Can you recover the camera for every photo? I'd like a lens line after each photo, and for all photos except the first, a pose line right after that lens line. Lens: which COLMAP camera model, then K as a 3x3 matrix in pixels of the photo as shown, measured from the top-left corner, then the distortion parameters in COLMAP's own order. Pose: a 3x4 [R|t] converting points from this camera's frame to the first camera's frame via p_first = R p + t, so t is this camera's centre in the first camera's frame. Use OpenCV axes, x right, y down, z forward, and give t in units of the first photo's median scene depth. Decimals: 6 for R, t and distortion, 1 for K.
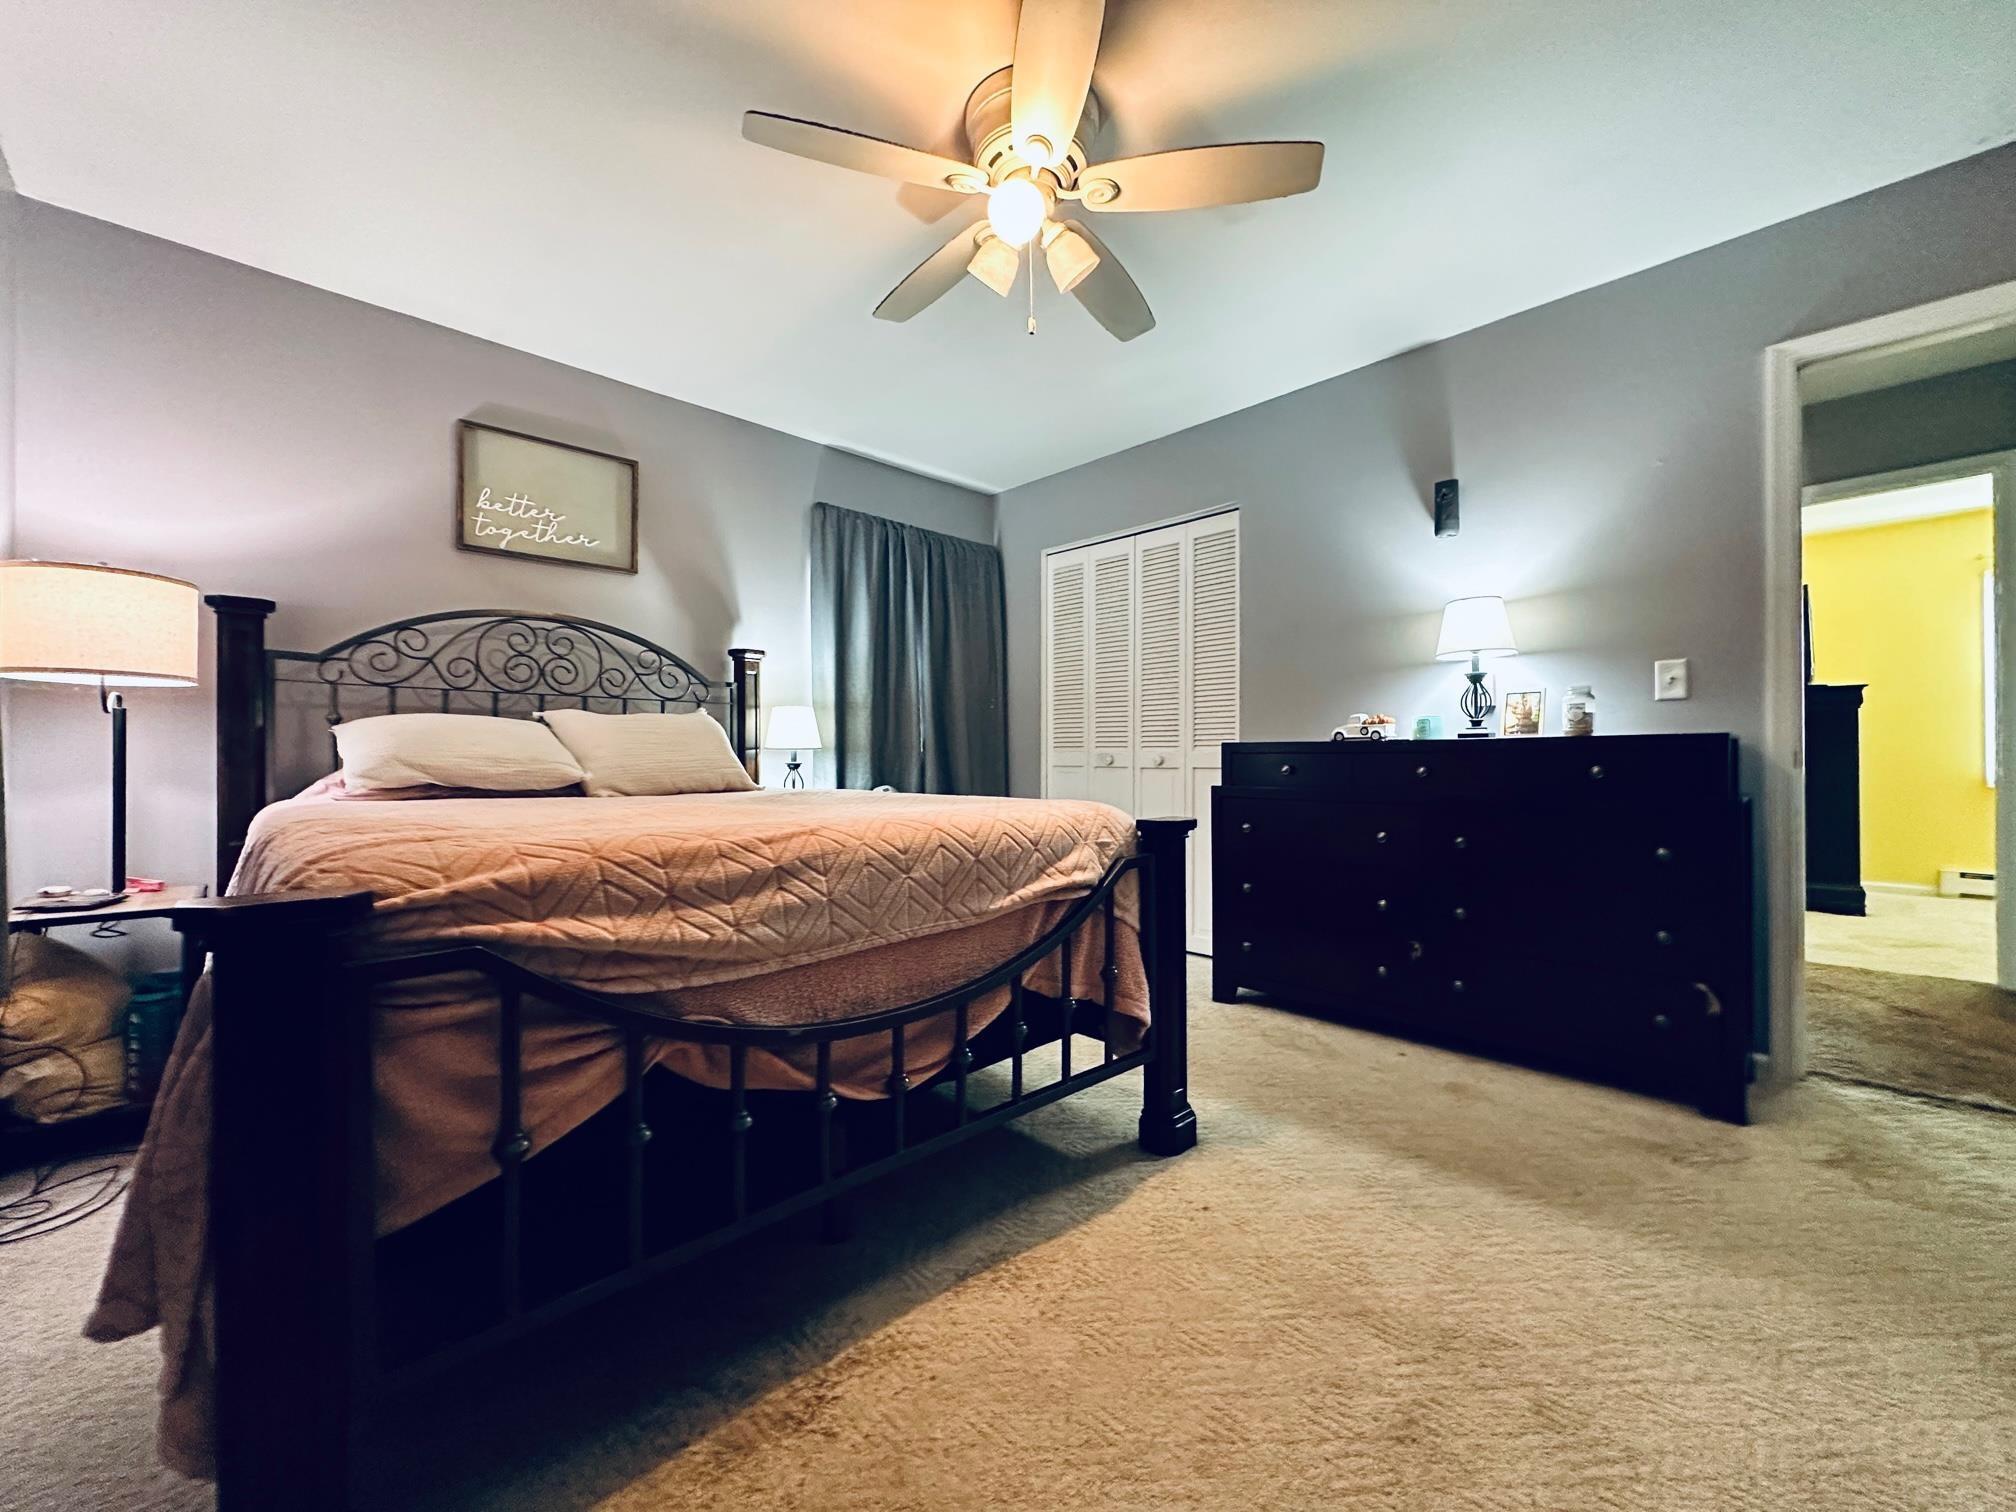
lens RADIAL K [[798.3, 0, 1008.8], [0, 798.3, 754.9], [0, 0, 1]] dist [-0.001995, 0.000000]
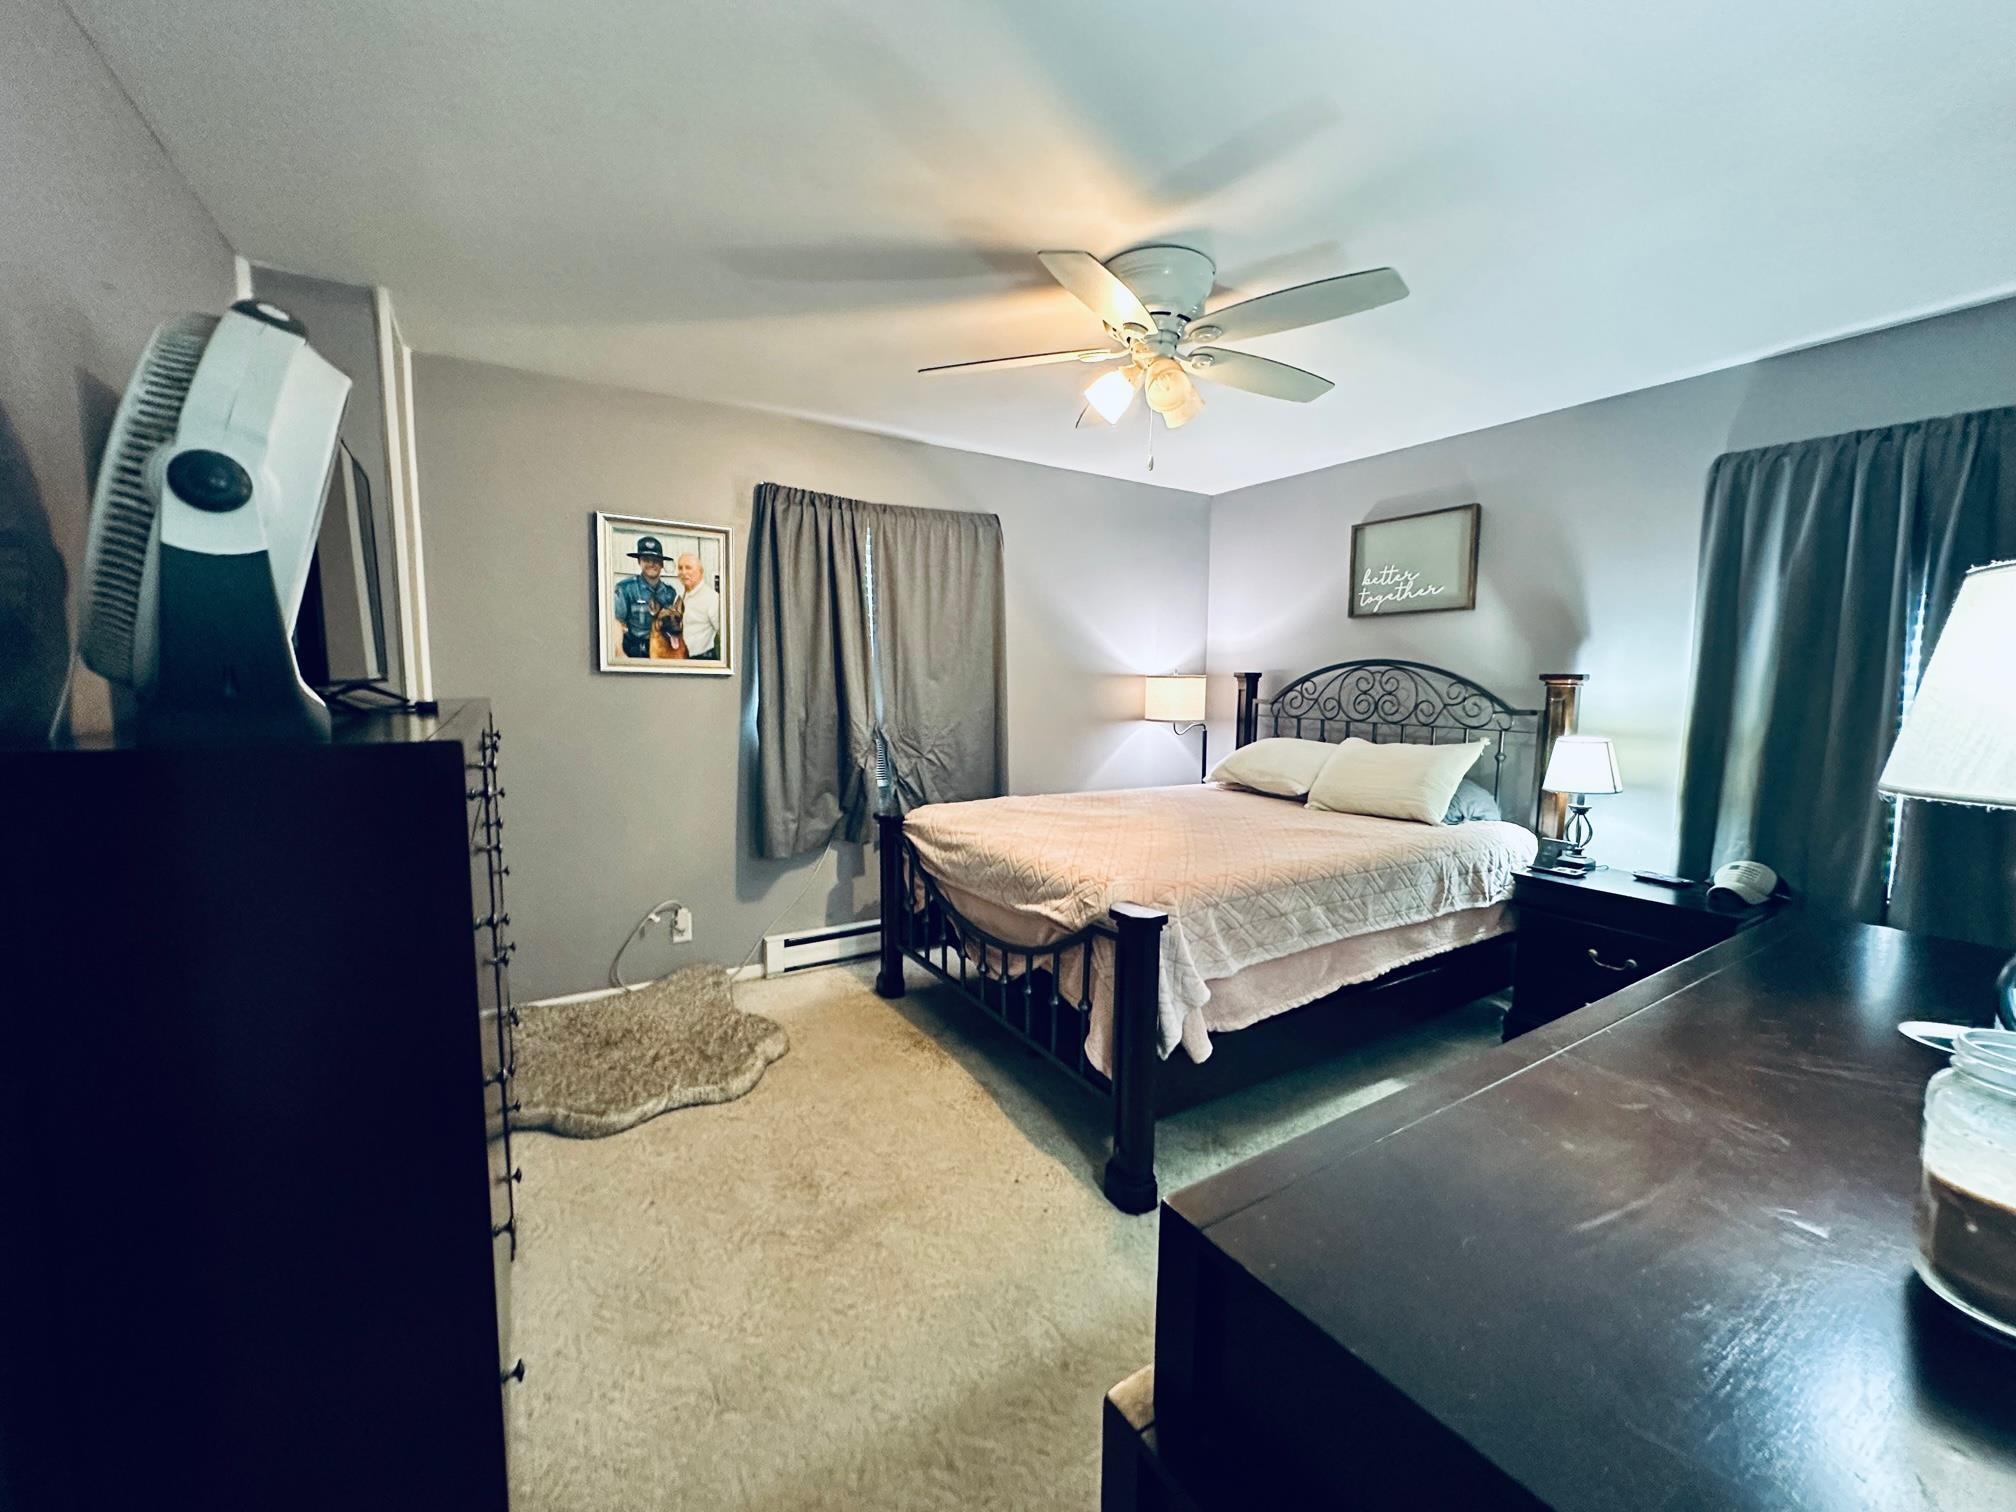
lens RADIAL K [[798.3, 0, 1010.8], [0, 798.3, 756.7], [0, 0, 1]] dist [-0.001995, 0.000000]
pose [[-0.211436, 0.097489, -0.972518, 0.888495], [-0.006413, 0.994853, 0.101122, -0.161976], [0.977371, 0.027617, -0.209723, 0.754239]]
